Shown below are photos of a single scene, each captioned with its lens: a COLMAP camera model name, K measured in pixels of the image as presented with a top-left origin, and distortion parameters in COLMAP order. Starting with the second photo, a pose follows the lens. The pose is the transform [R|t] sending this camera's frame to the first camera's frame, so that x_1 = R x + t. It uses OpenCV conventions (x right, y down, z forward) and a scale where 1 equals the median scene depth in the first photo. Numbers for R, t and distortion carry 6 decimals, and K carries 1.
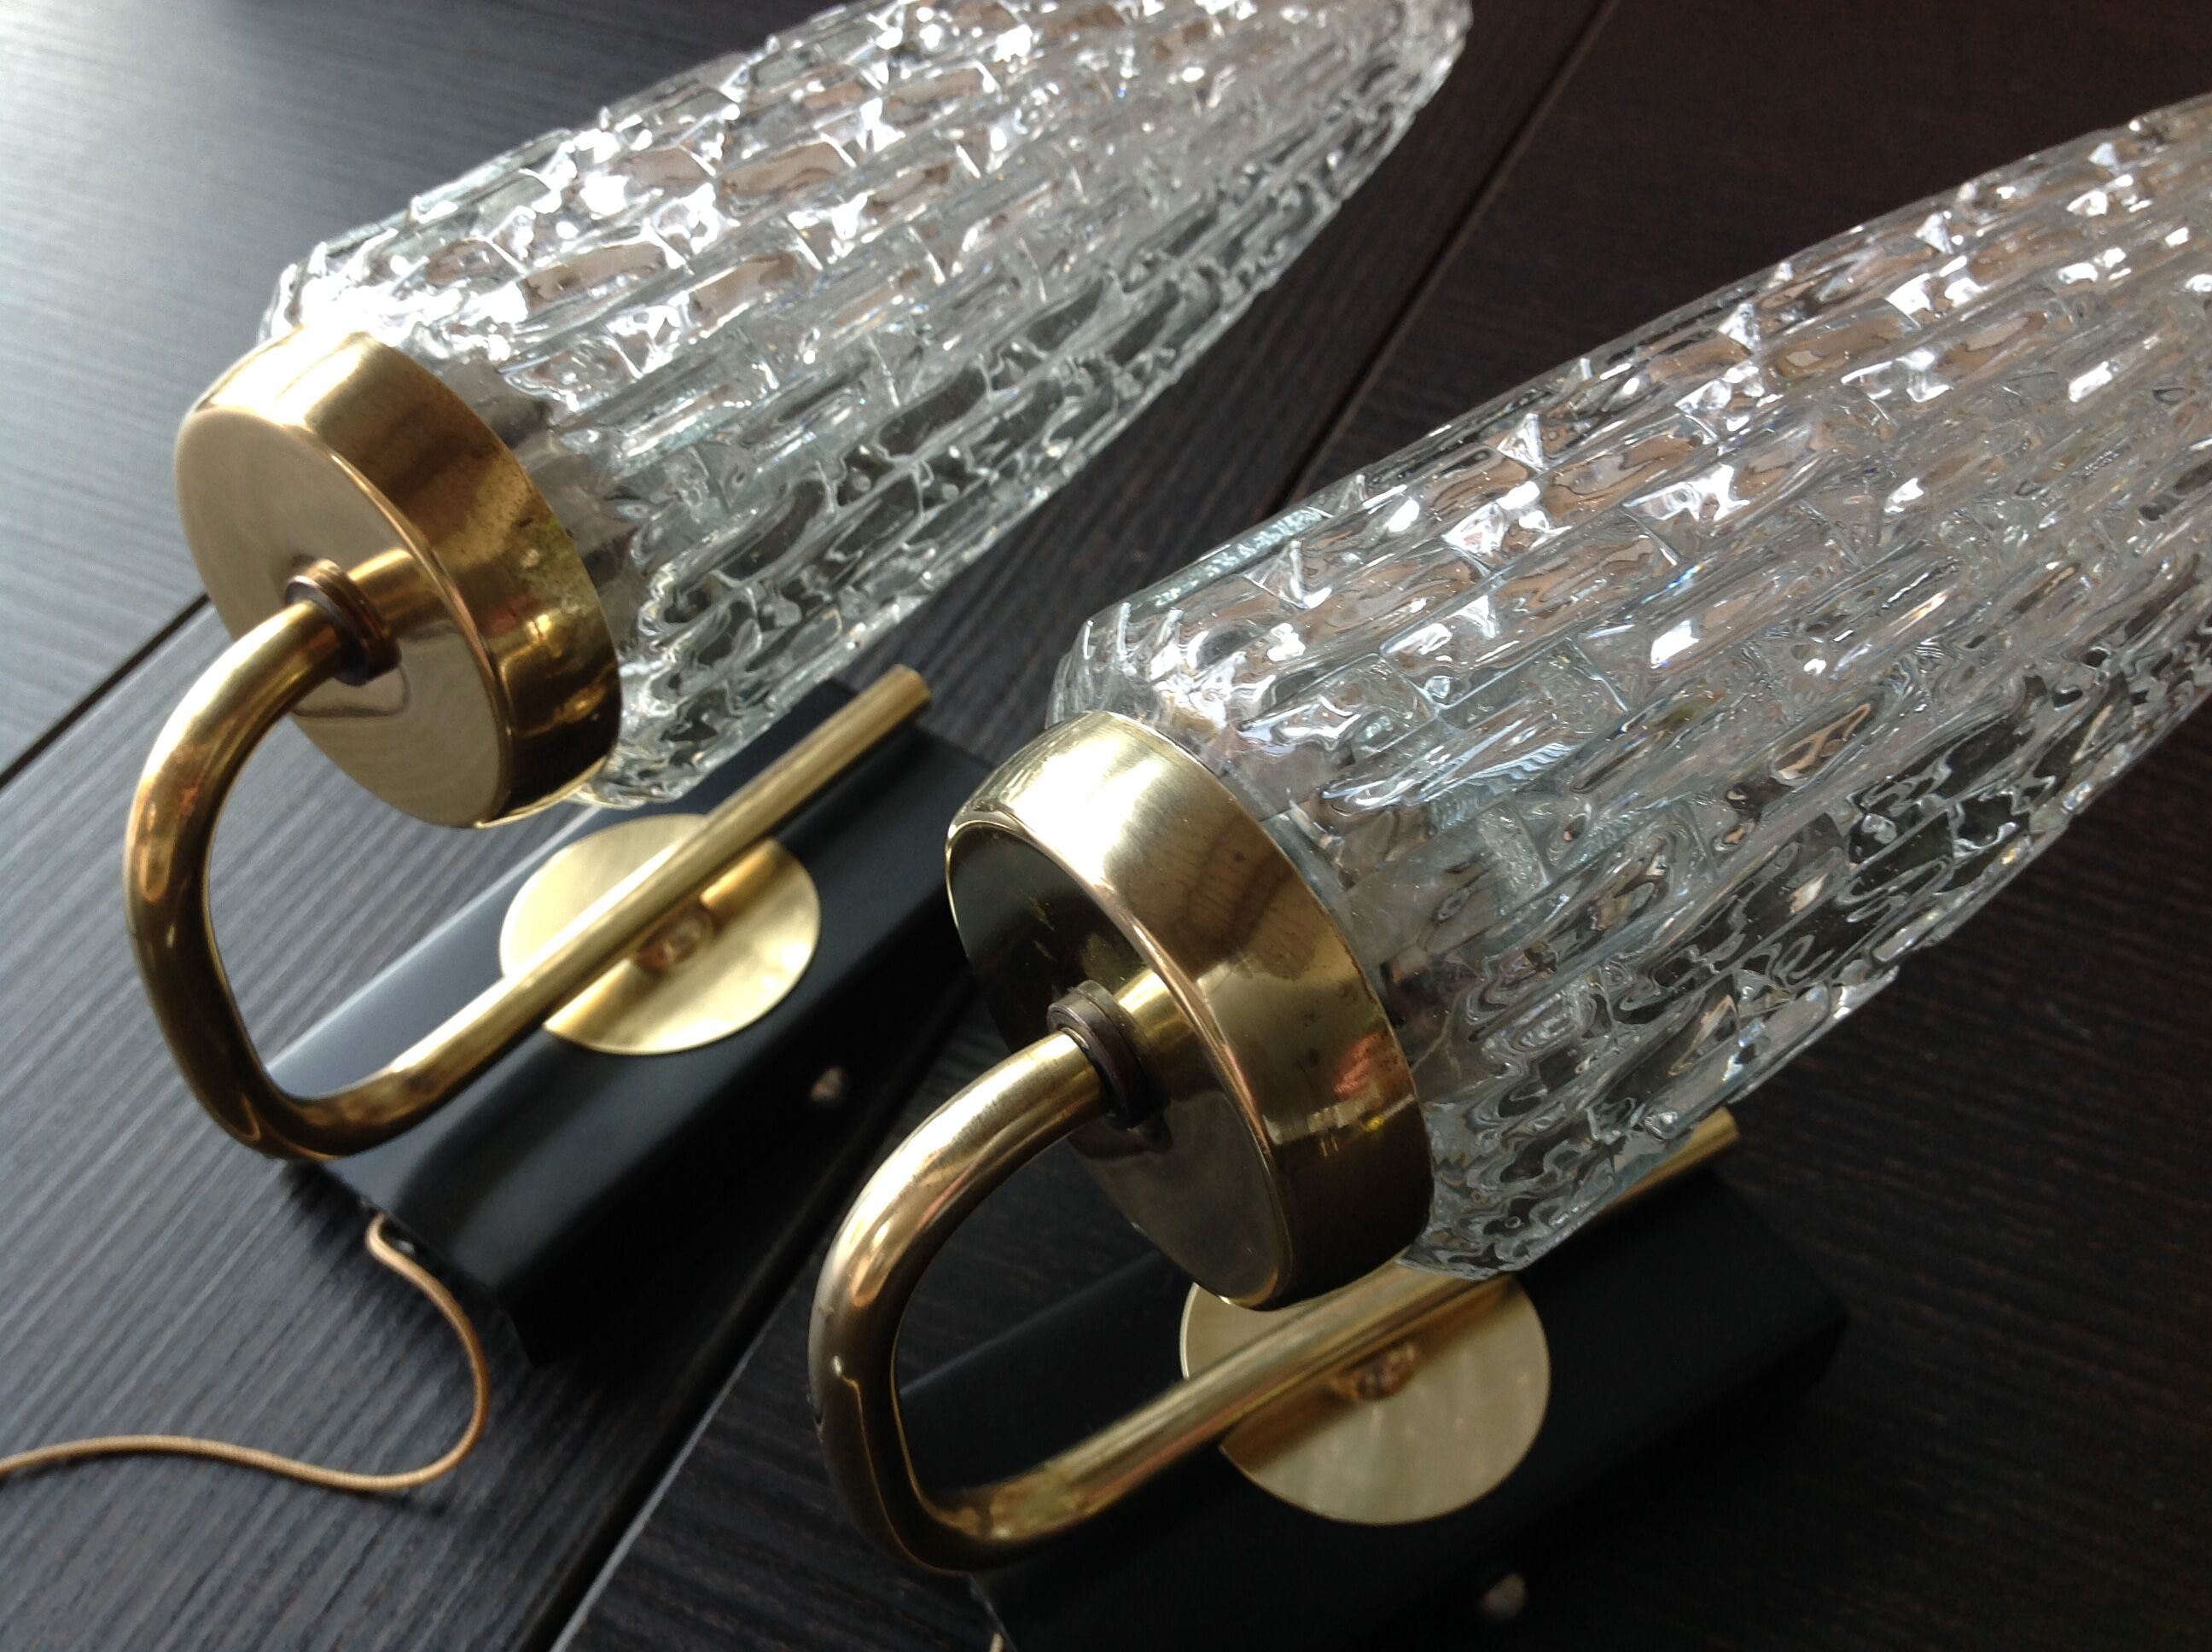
lens RADIAL K [[2240.8, 0, 1106.0], [0, 2240.8, 826.0], [0, 0, 1]] dist [0.167930, -0.480439]
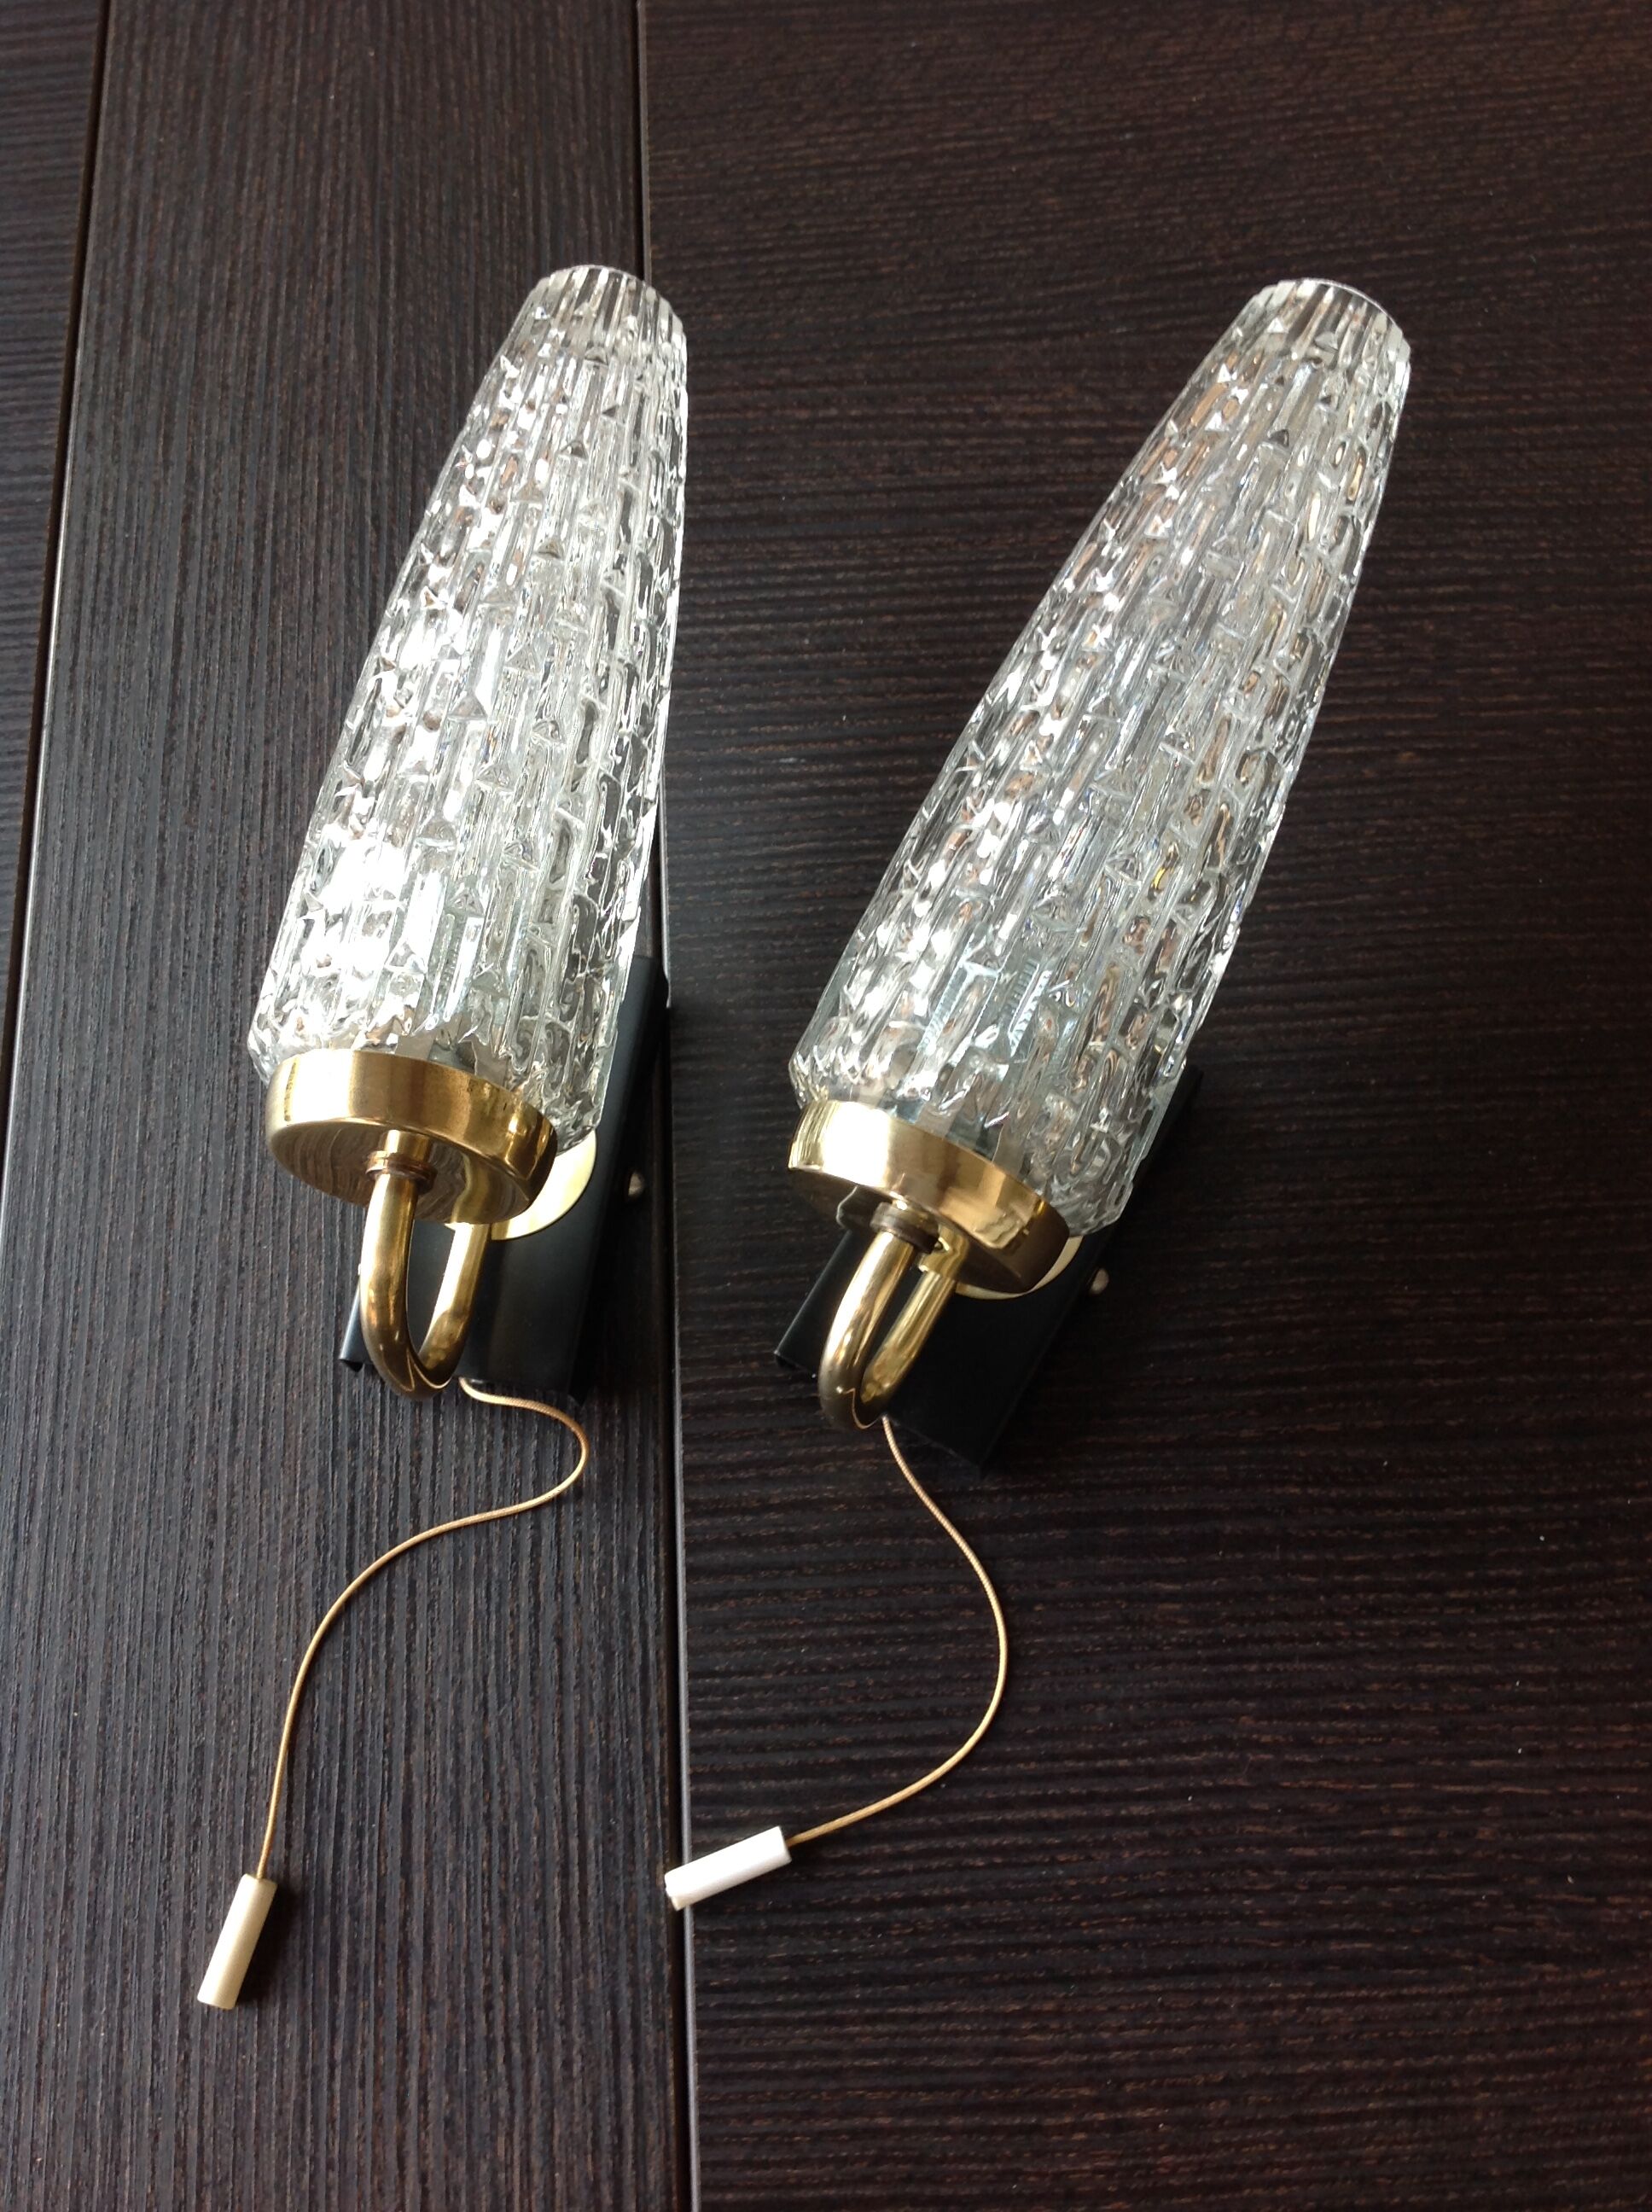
lens RADIAL K [[2203.2, 0, 833.8], [0, 2203.2, 1136.9], [0, 0, 1]] dist [0.177462, -0.509791]
pose [[0.884284, -0.450472, 0.122948, -0.208245], [0.364421, 0.830397, 0.421471, -0.657373], [-0.291956, -0.327895, 0.898469, -0.618395]]
